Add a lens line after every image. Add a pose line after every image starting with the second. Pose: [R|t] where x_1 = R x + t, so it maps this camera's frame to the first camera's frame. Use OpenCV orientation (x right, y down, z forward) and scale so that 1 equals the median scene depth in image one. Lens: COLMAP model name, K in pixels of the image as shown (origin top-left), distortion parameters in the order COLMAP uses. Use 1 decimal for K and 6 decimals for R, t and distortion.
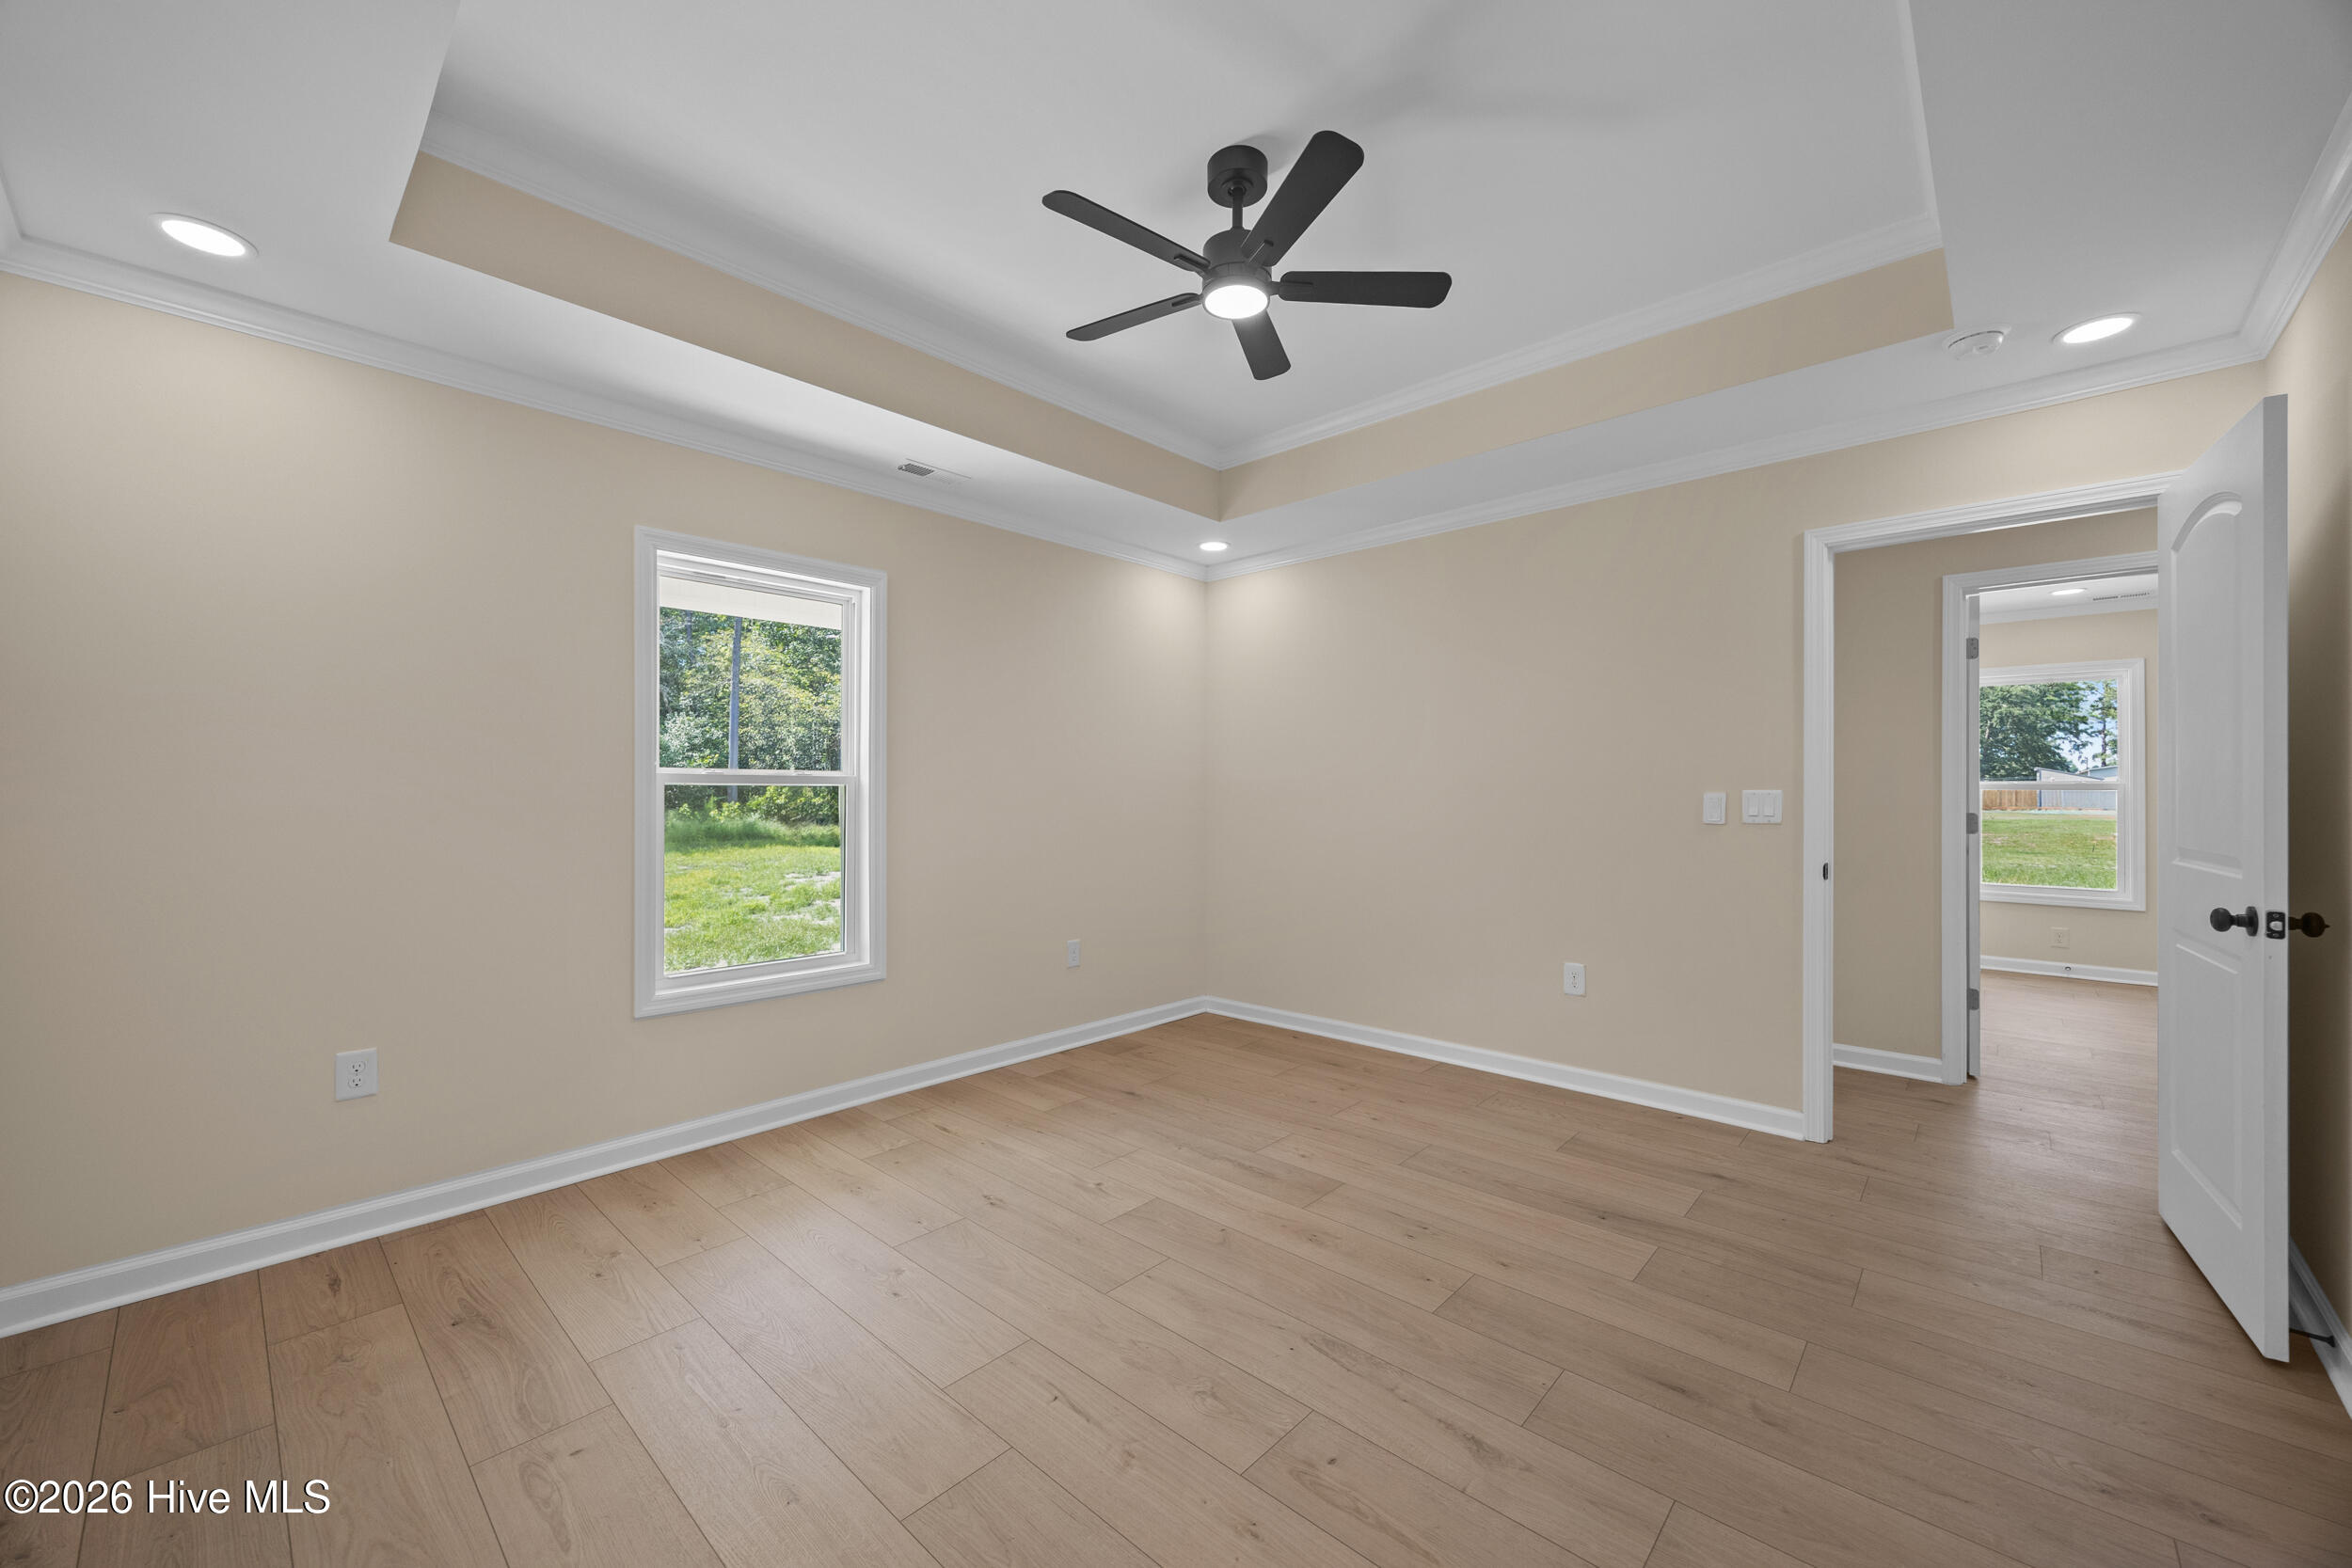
lens RADIAL K [[897.0, 0, 1180.0], [0, 897.0, 787.0], [0, 0, 1]] dist [-0.001218, -0.000475]
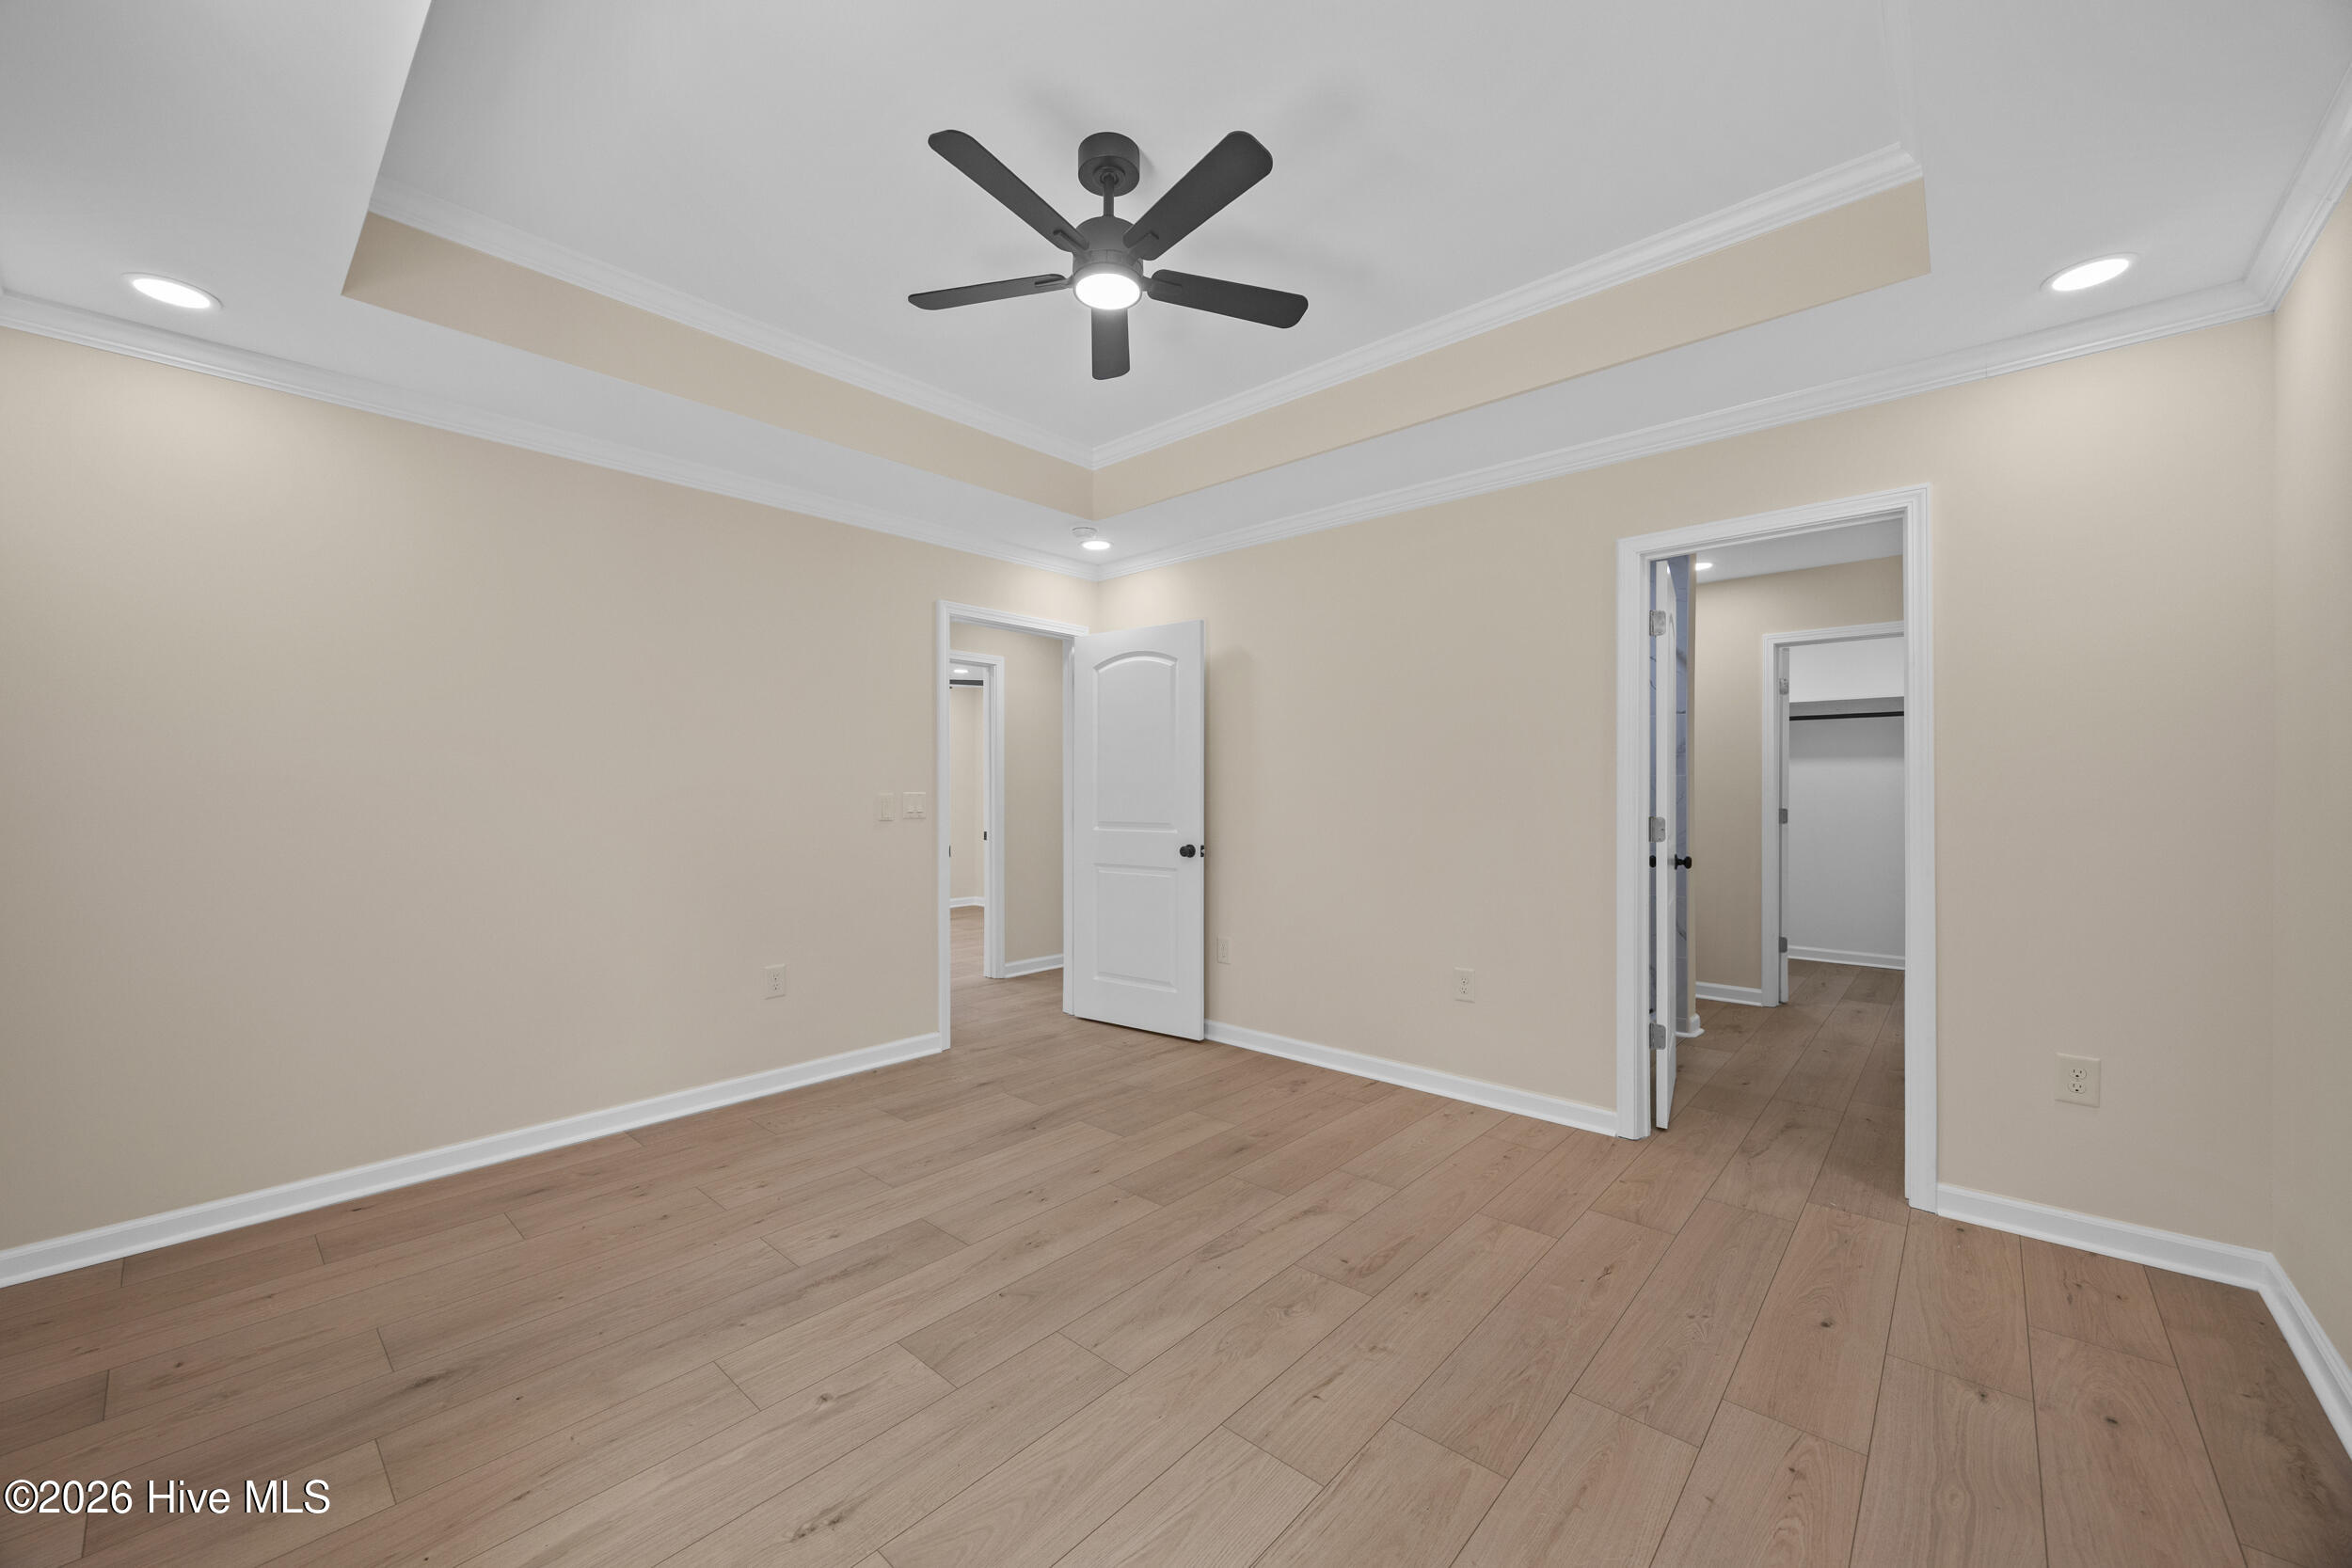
lens RADIAL K [[897.0, 0, 1153.4], [0, 897.0, 800.5], [0, 0, 1]] dist [-0.001218, -0.000475]
pose [[0.002995, -0.006641, 0.999973, -0.762272], [-0.003597, 0.999971, 0.006651, 0.006574], [-0.999989, -0.003617, 0.002971, 0.792412]]
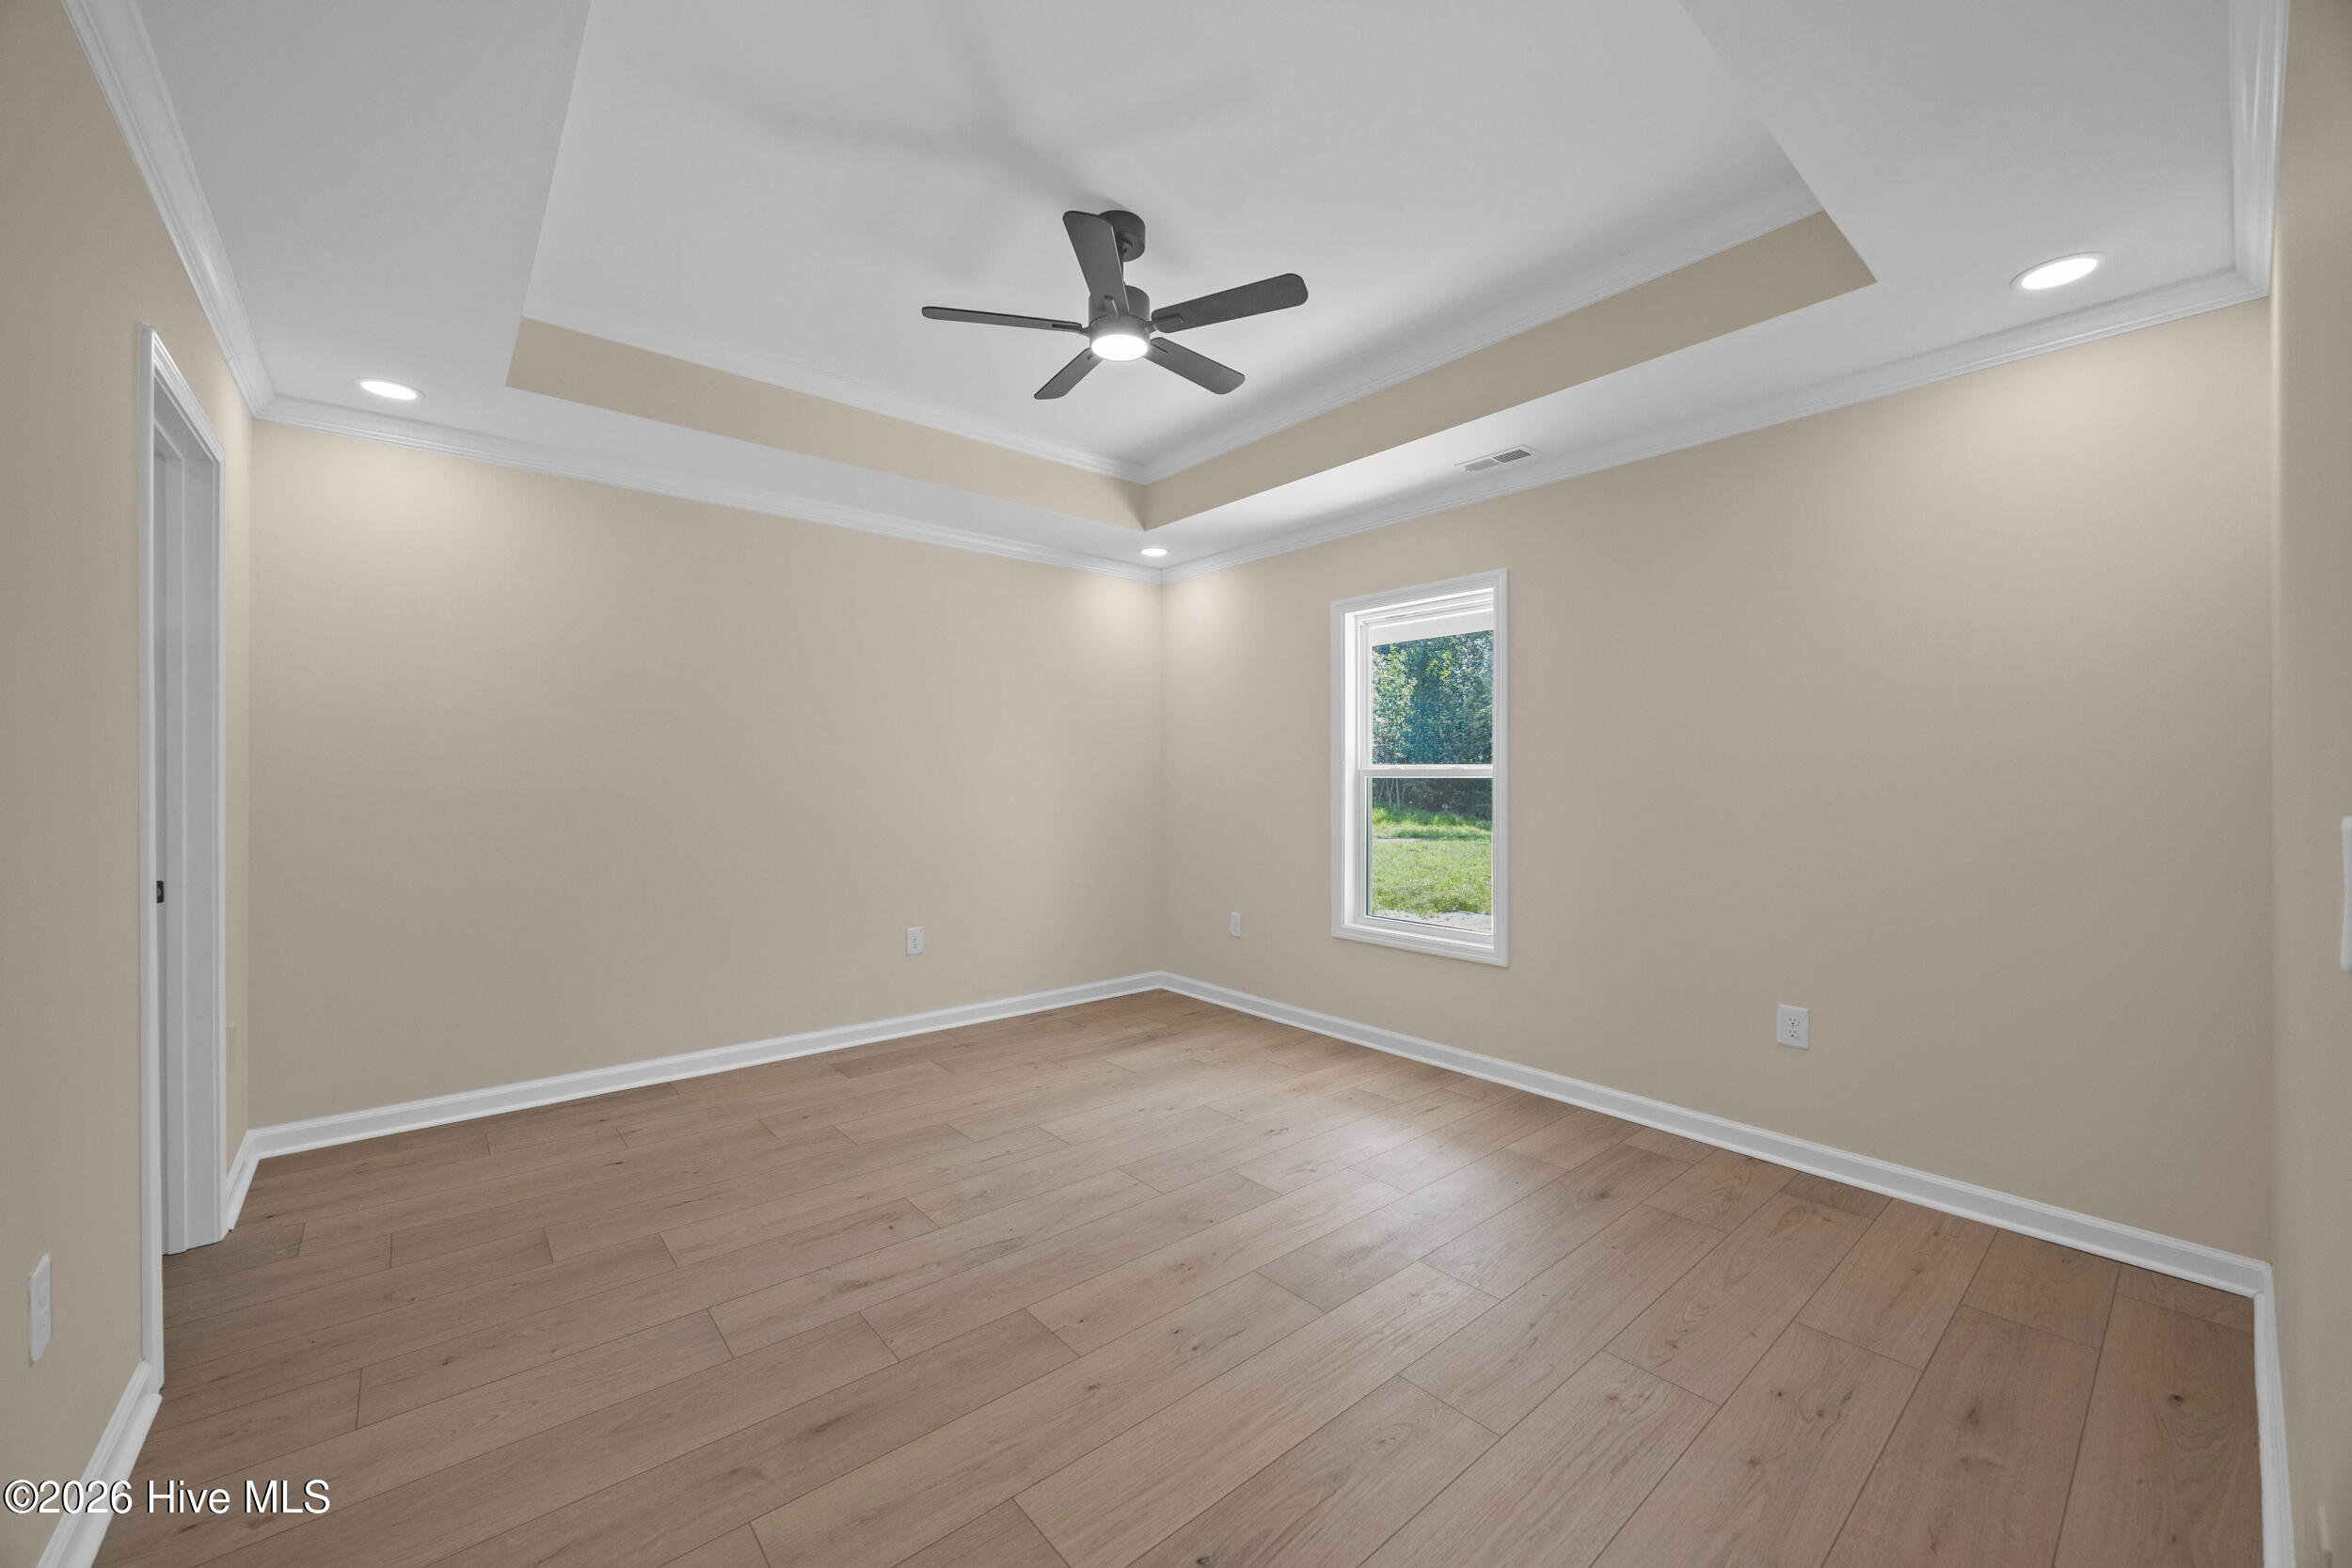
lens RADIAL K [[897.0, 0, 1163.3], [0, 897.0, 777.3], [0, 0, 1]] dist [-0.001218, -0.000475]
pose [[-0.131080, -0.004303, -0.991362, 0.976945], [0.001939, 0.999988, -0.004597, 0.002870], [0.991370, -0.002525, -0.131070, 1.004979]]
